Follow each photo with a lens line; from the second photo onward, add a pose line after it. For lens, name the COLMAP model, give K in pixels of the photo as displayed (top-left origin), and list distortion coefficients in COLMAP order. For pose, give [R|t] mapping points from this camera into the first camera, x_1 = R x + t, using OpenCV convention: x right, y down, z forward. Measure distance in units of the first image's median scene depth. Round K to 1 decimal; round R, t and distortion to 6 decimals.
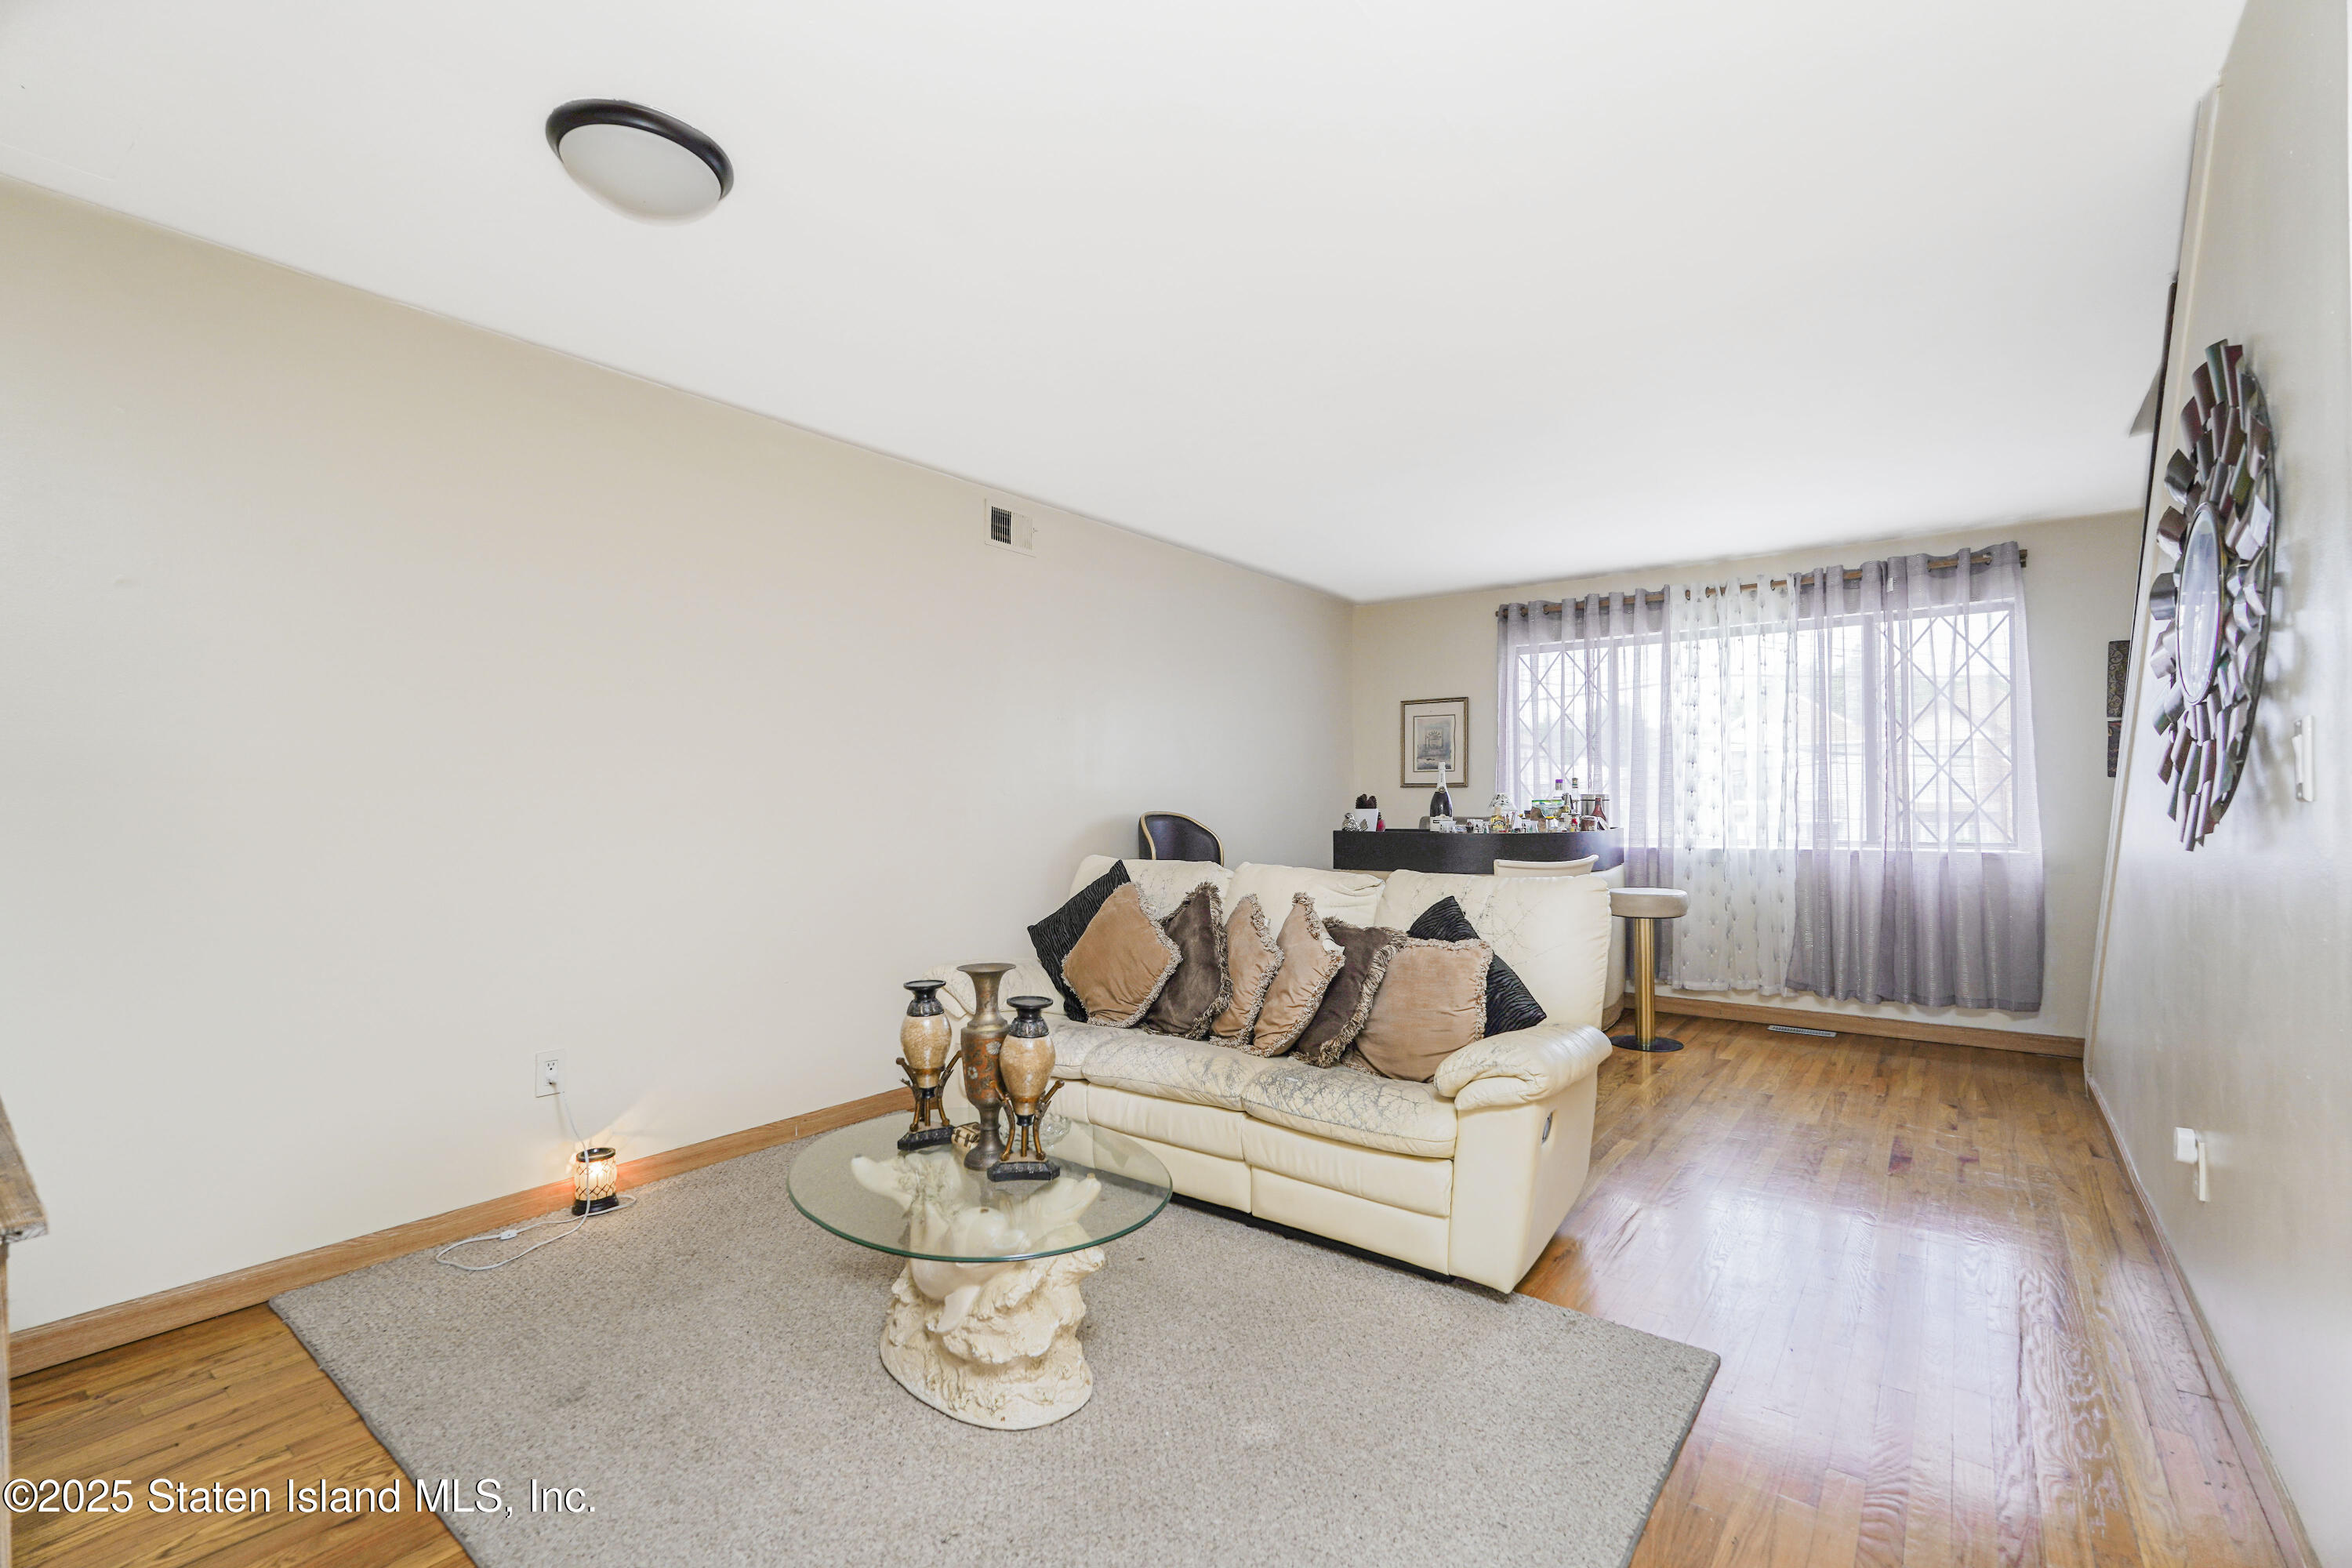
lens RADIAL K [[1033.9, 0, 1176.0], [0, 1033.9, 784.0], [0, 0, 1]] dist [-0.020697, 0.011277]
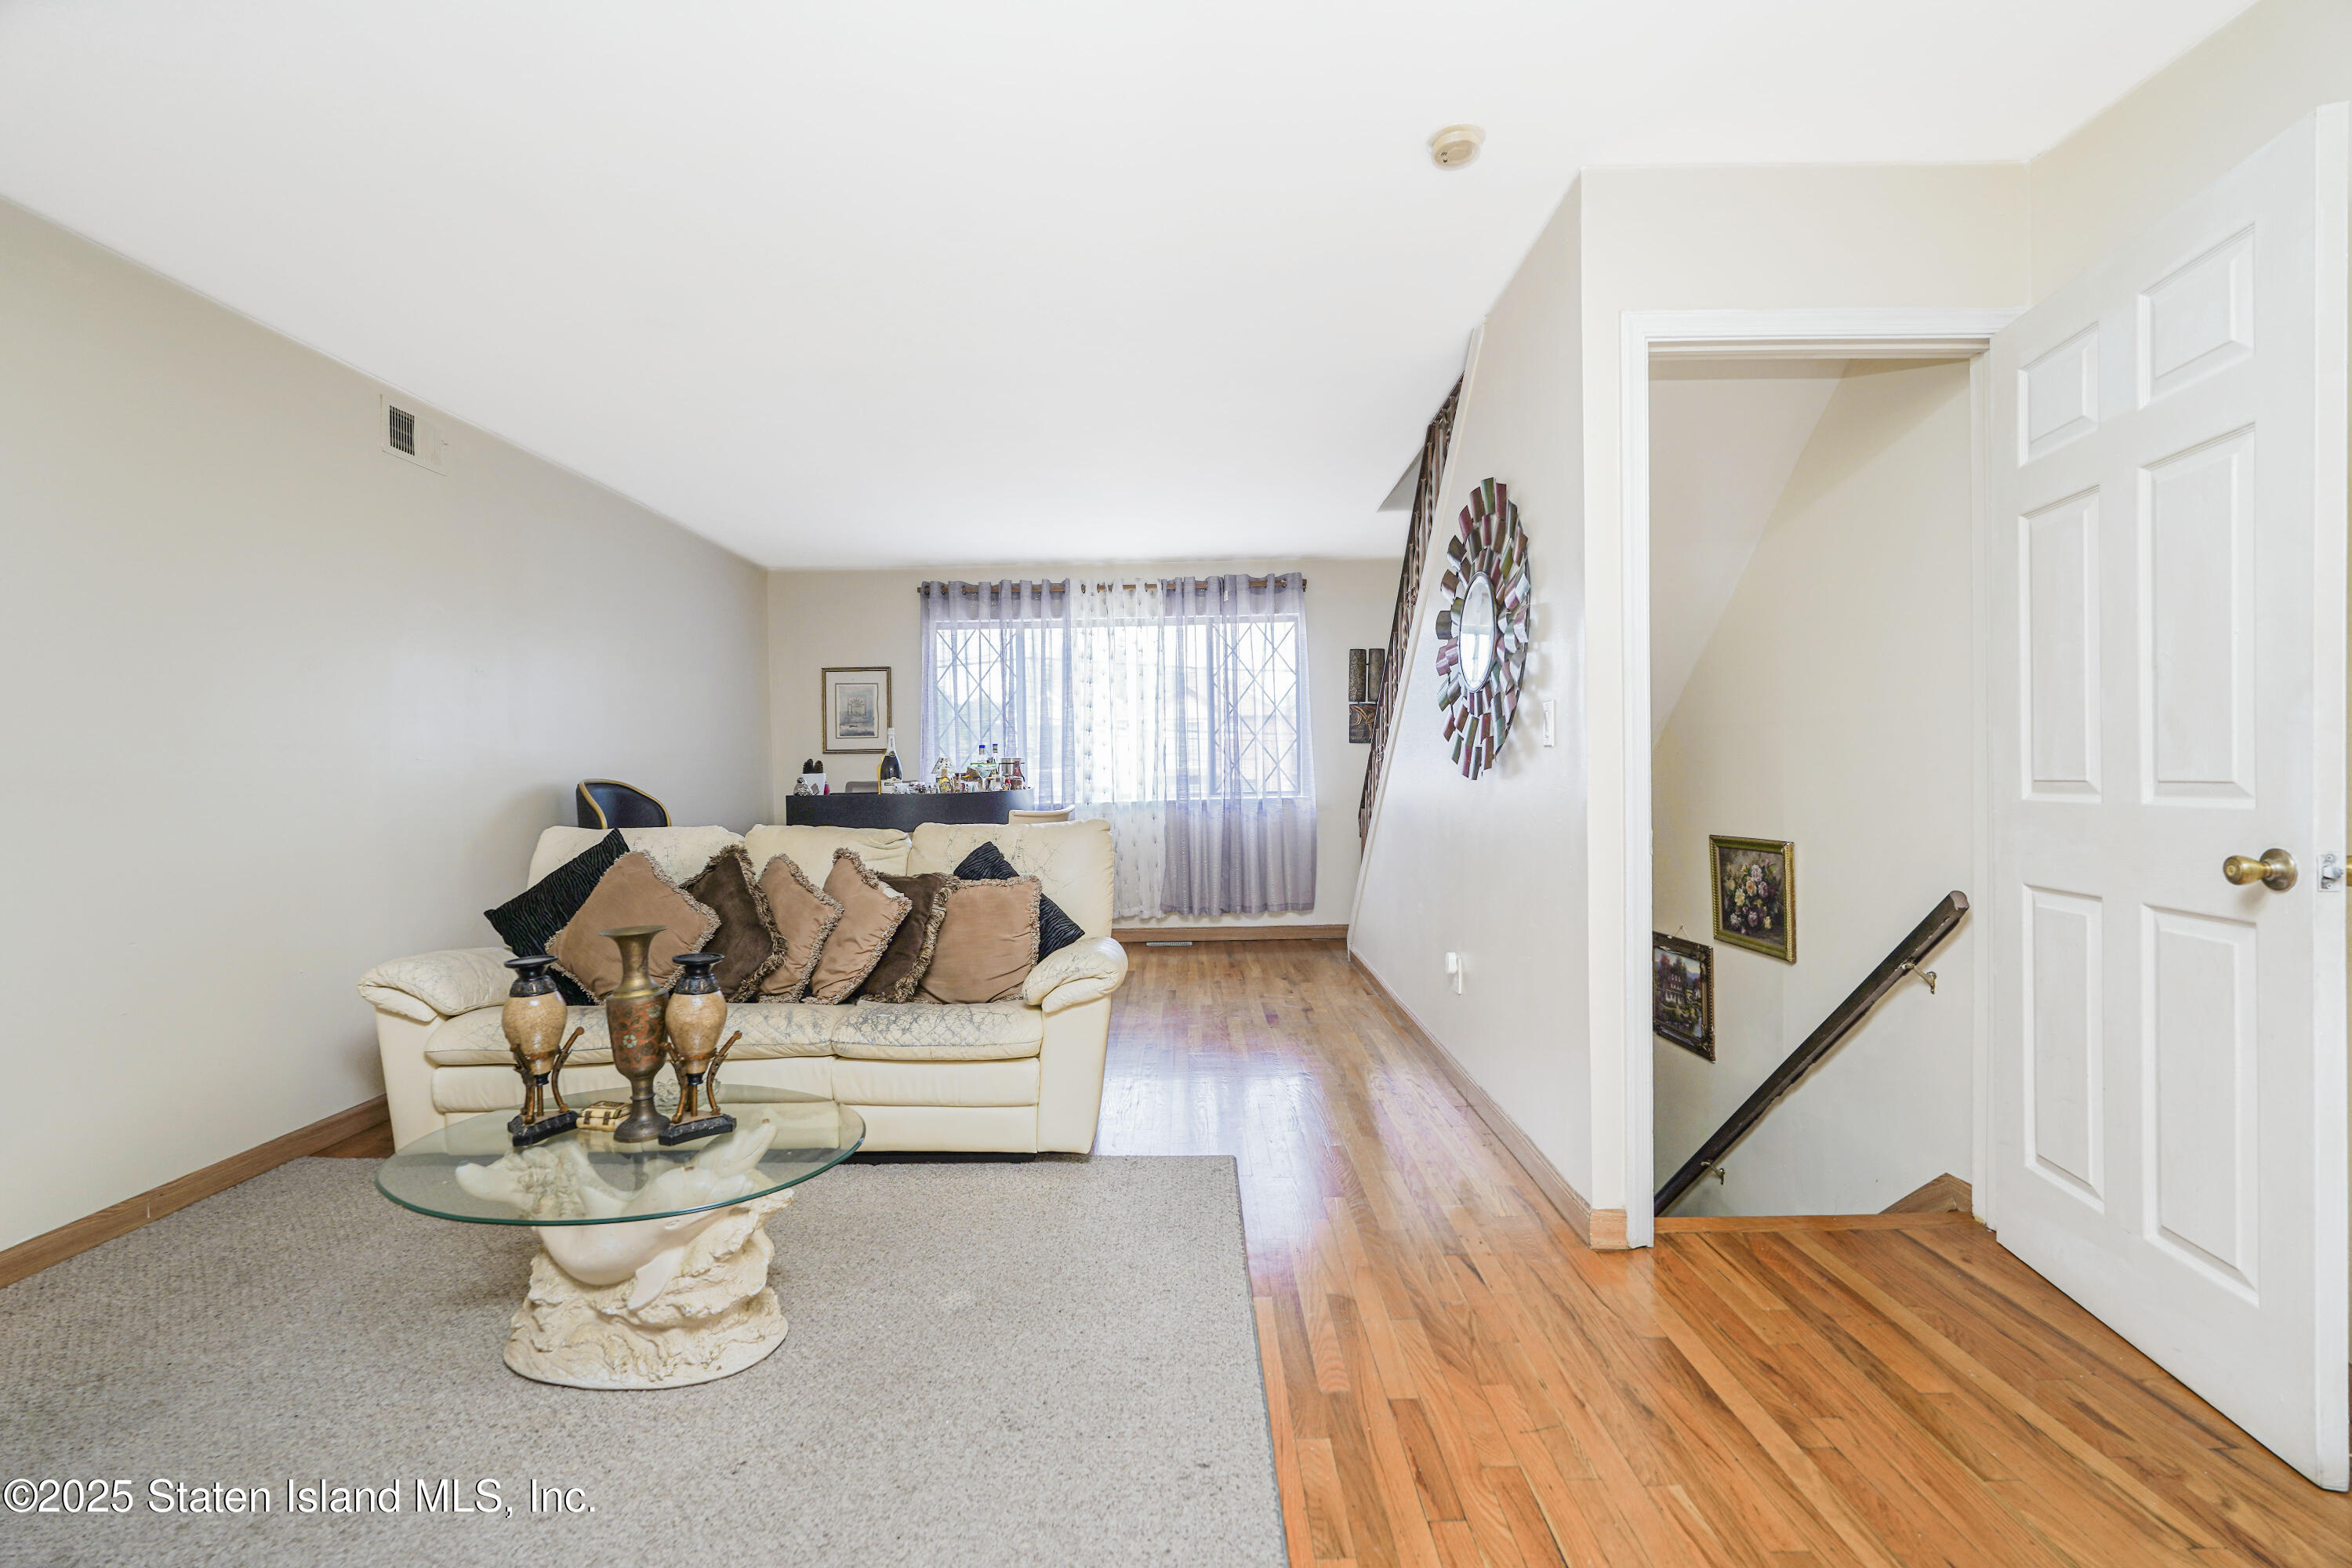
lens RADIAL K [[1033.9, 0, 1176.0], [0, 1033.9, 784.0], [0, 0, 1]] dist [-0.020697, 0.011277]
pose [[0.801807, -0.020484, 0.597232, -0.219568], [0.004223, 0.999582, 0.028616, 0.011456], [-0.597568, -0.020422, 0.801558, -0.032851]]
